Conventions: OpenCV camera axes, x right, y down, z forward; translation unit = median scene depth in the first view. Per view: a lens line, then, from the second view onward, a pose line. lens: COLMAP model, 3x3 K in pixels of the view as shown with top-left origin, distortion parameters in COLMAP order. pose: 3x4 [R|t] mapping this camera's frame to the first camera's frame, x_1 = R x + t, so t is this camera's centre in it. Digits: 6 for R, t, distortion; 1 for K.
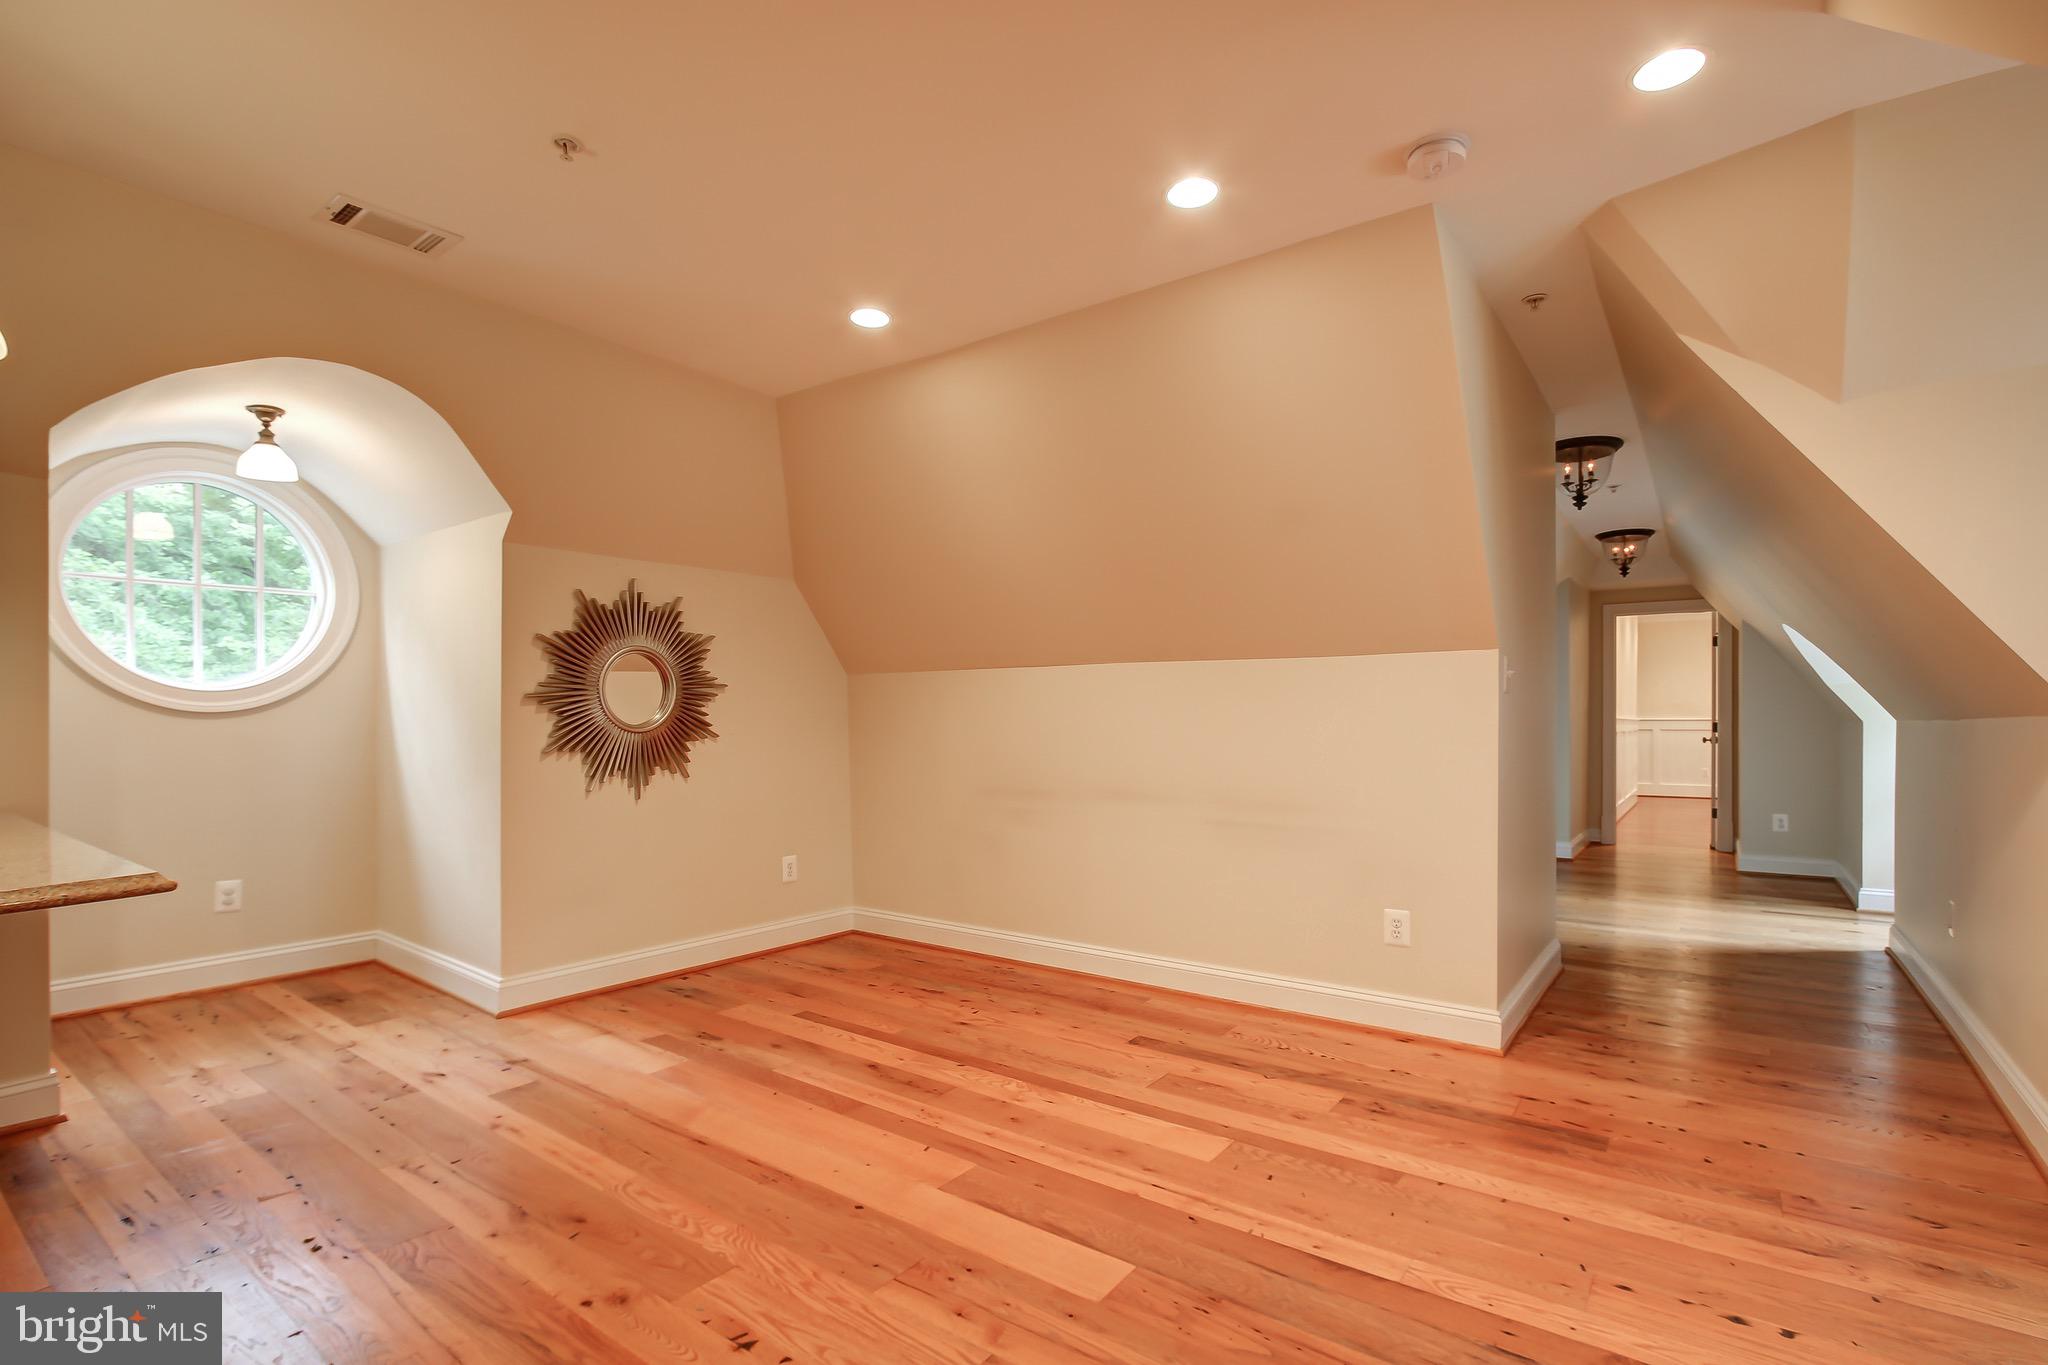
lens RADIAL K [[979.8, 0, 1028.3], [0, 979.8, 713.1], [0, 0, 1]] dist [-0.045286, 0.043807]
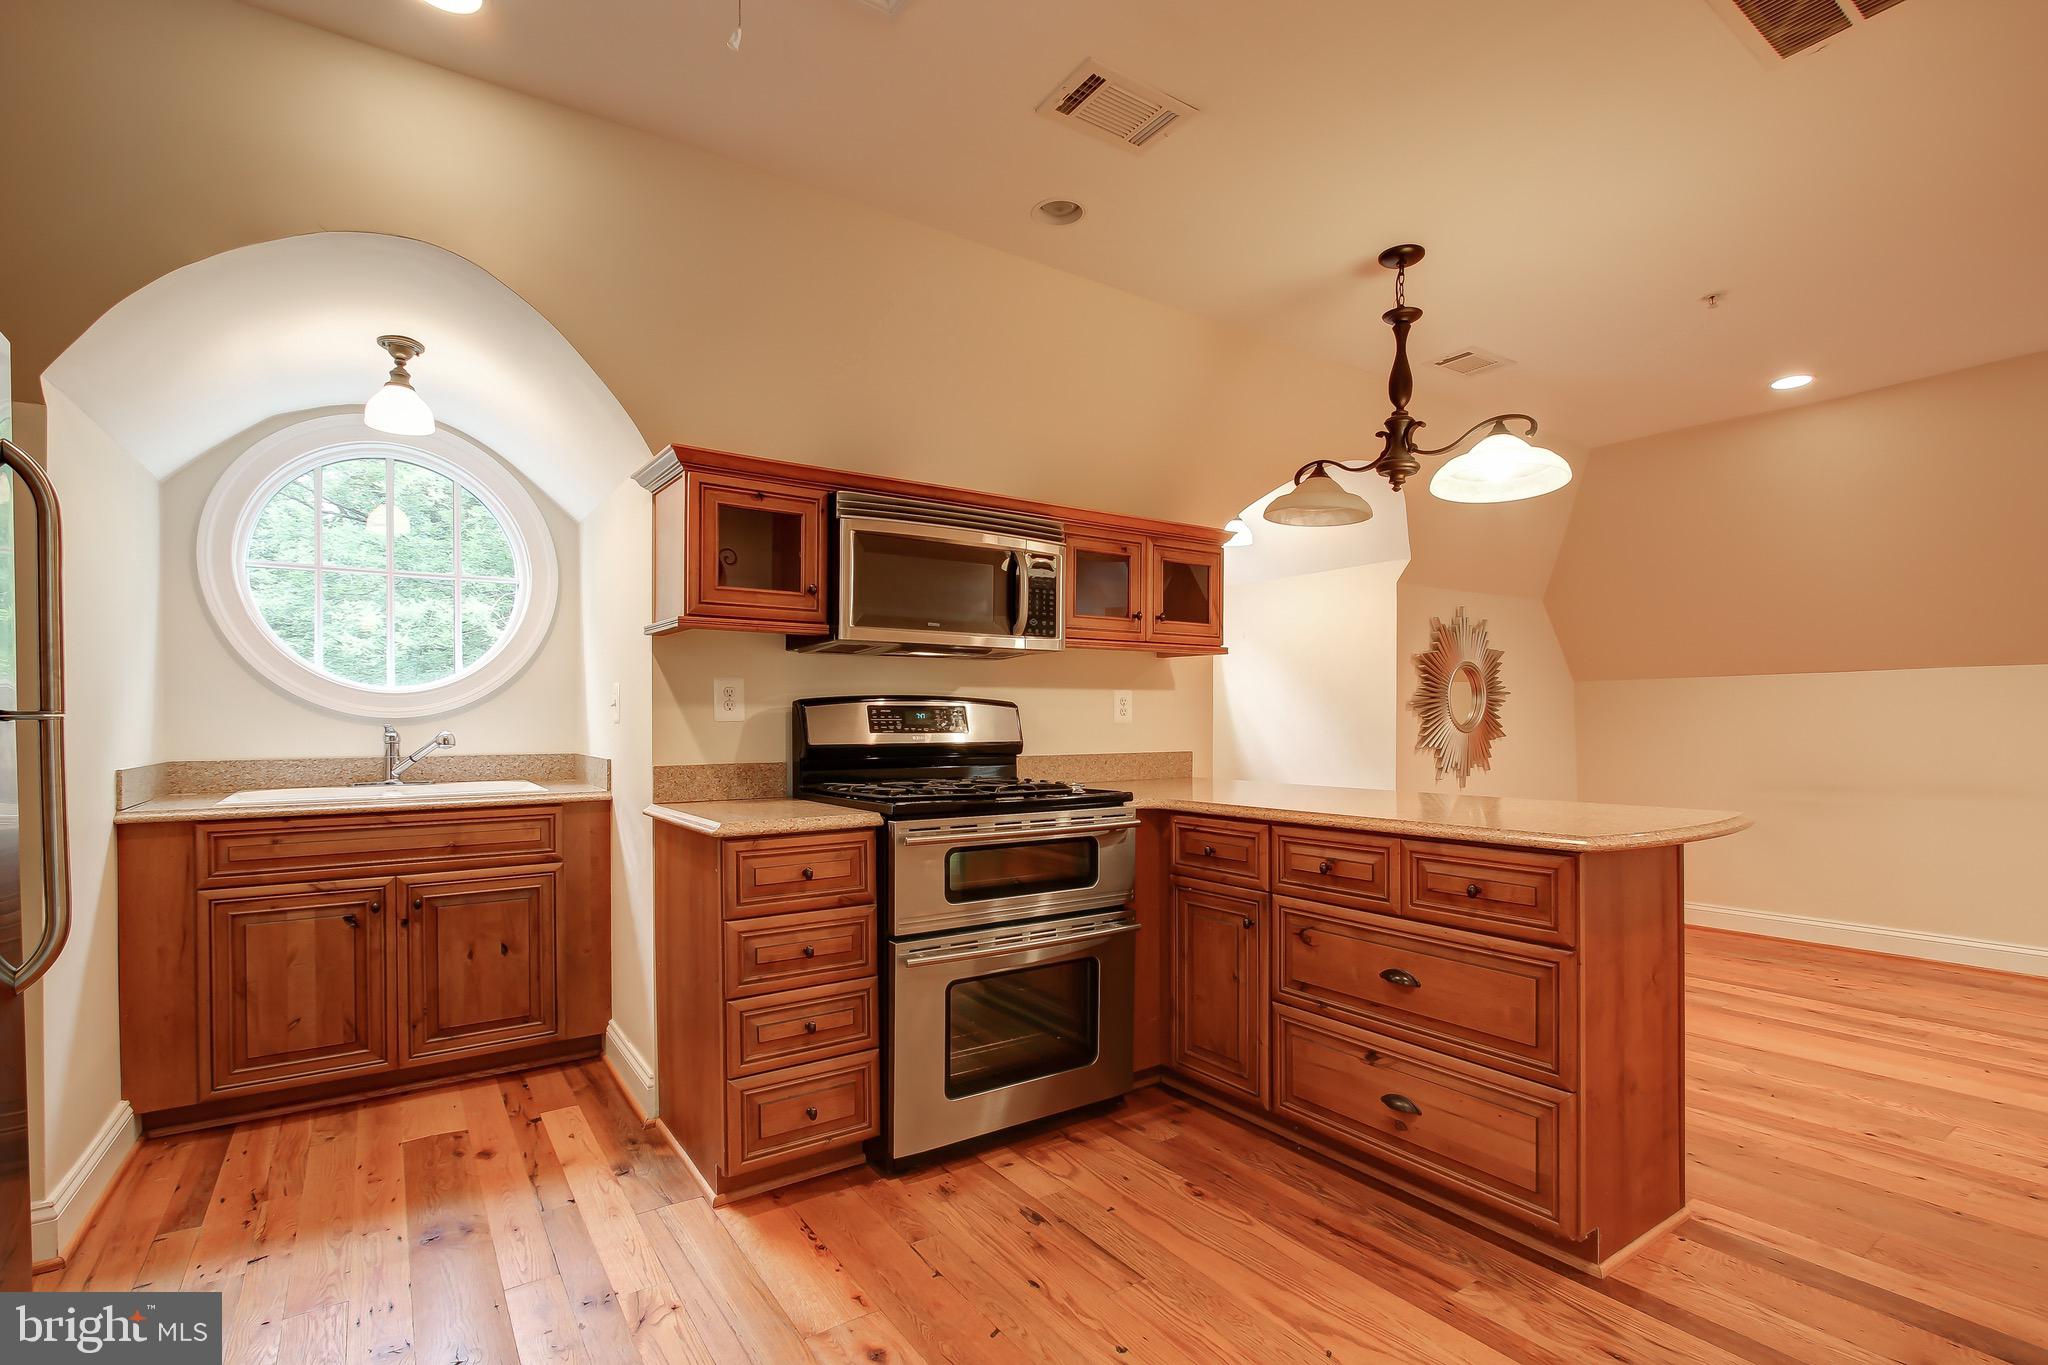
lens RADIAL K [[961.7, 0, 985.1], [0, 961.7, 743.8], [0, 0, 1]] dist [-0.029845, 0.008261]
pose [[0.940543, 0.008879, -0.339558, -0.602315], [0.001032, 0.999579, 0.028997, -0.001236], [0.339672, -0.027624, 0.940138, -0.356242]]
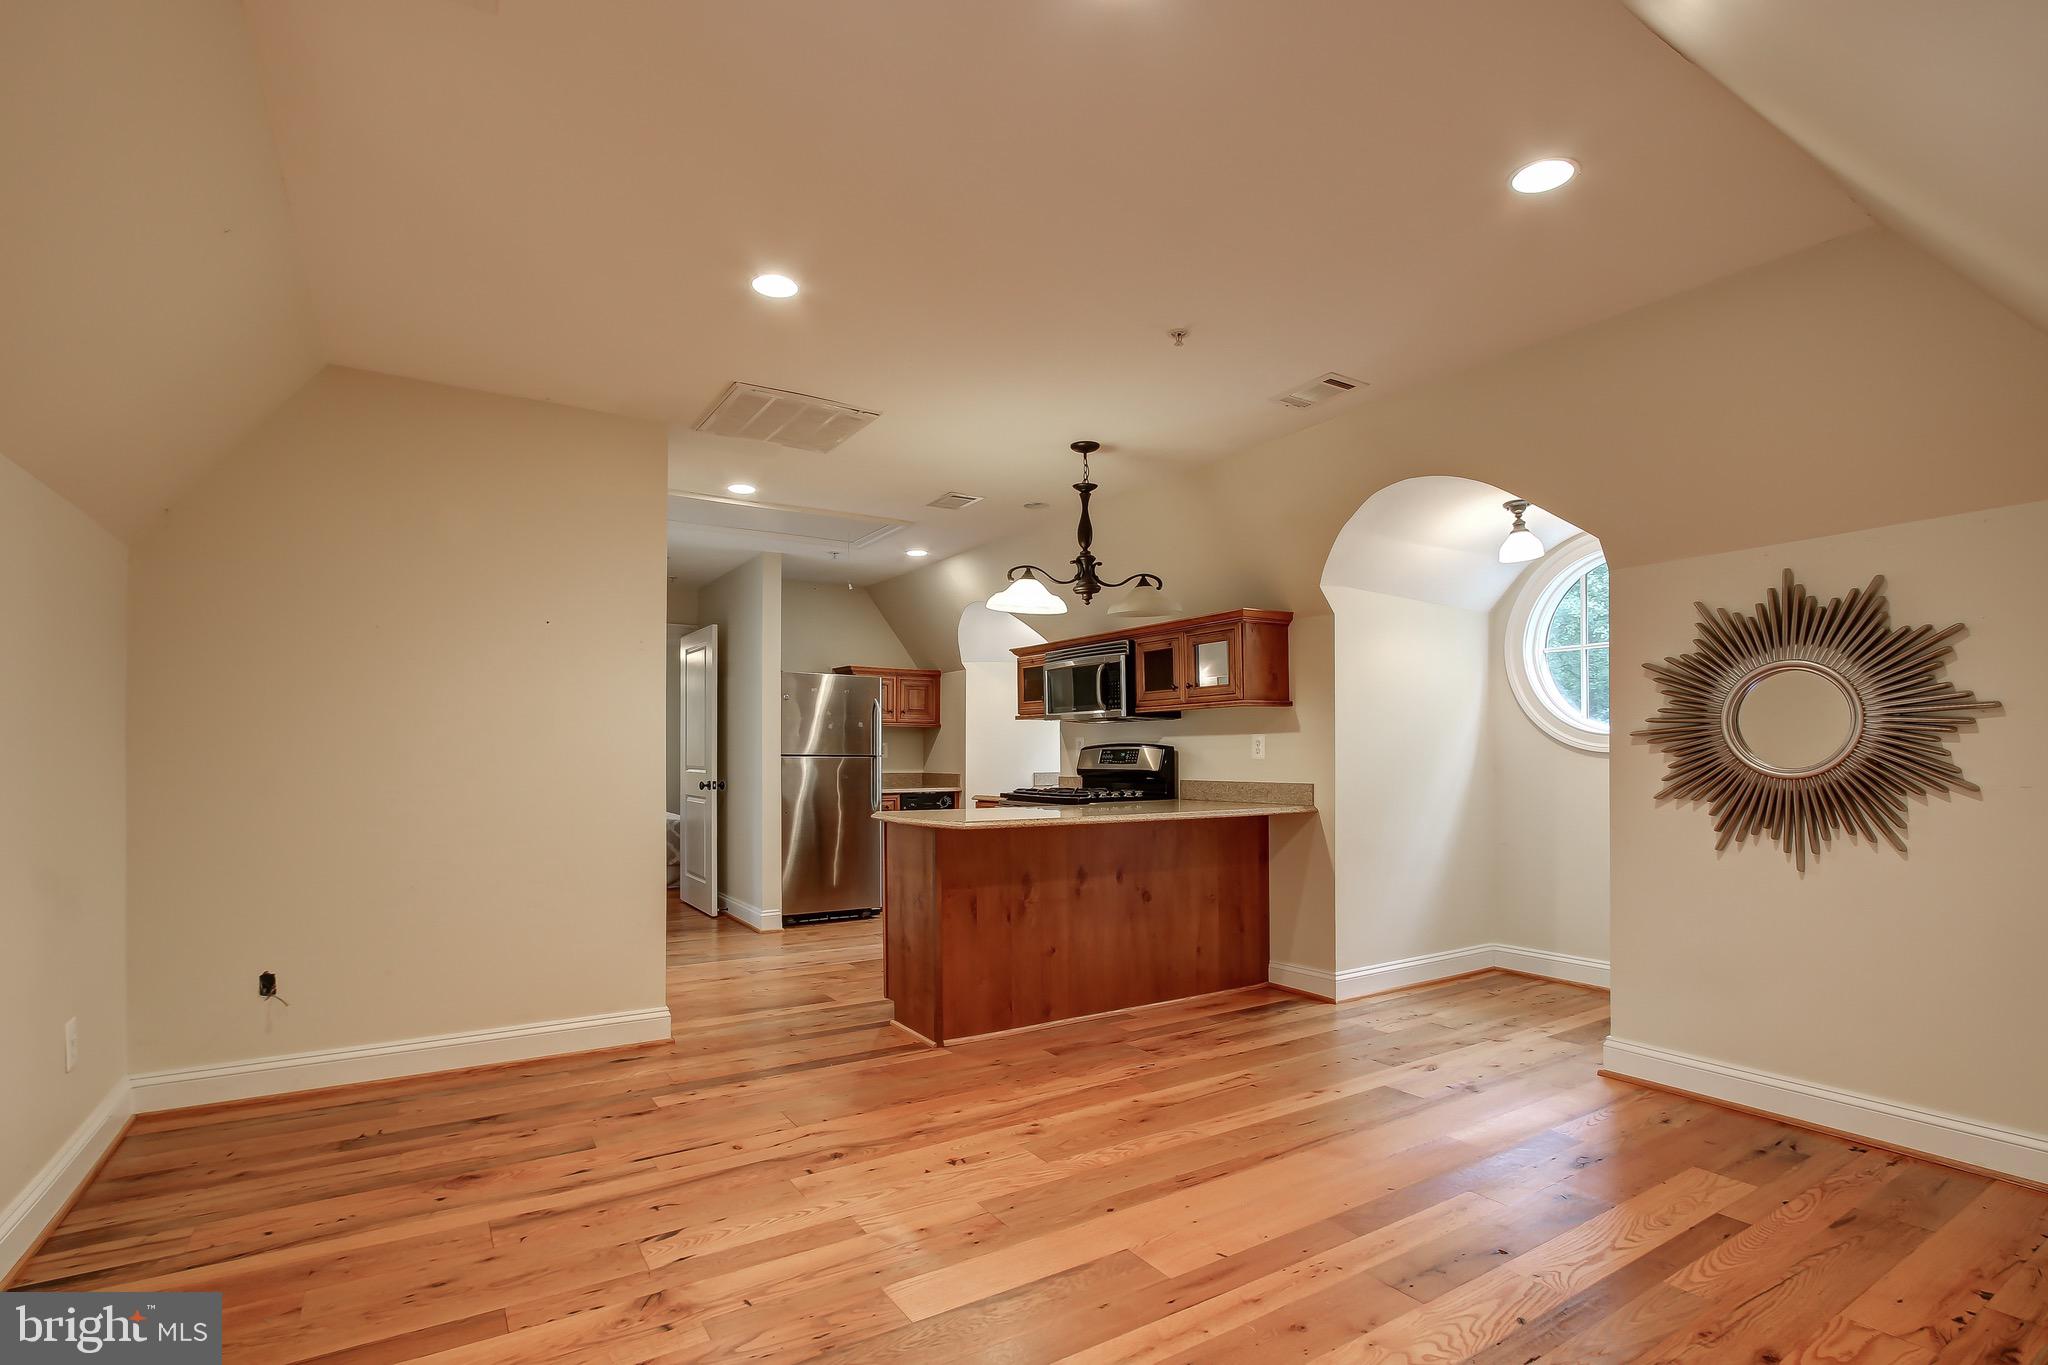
lens RADIAL K [[961.7, 0, 985.1], [0, 961.7, 743.8], [0, 0, 1]] dist [-0.029845, 0.008261]
pose [[-0.380523, -0.012127, -0.924692, 0.518296], [0.001979, 0.999901, -0.013928, 0.002562], [0.924769, -0.007130, -0.380462, 0.764073]]
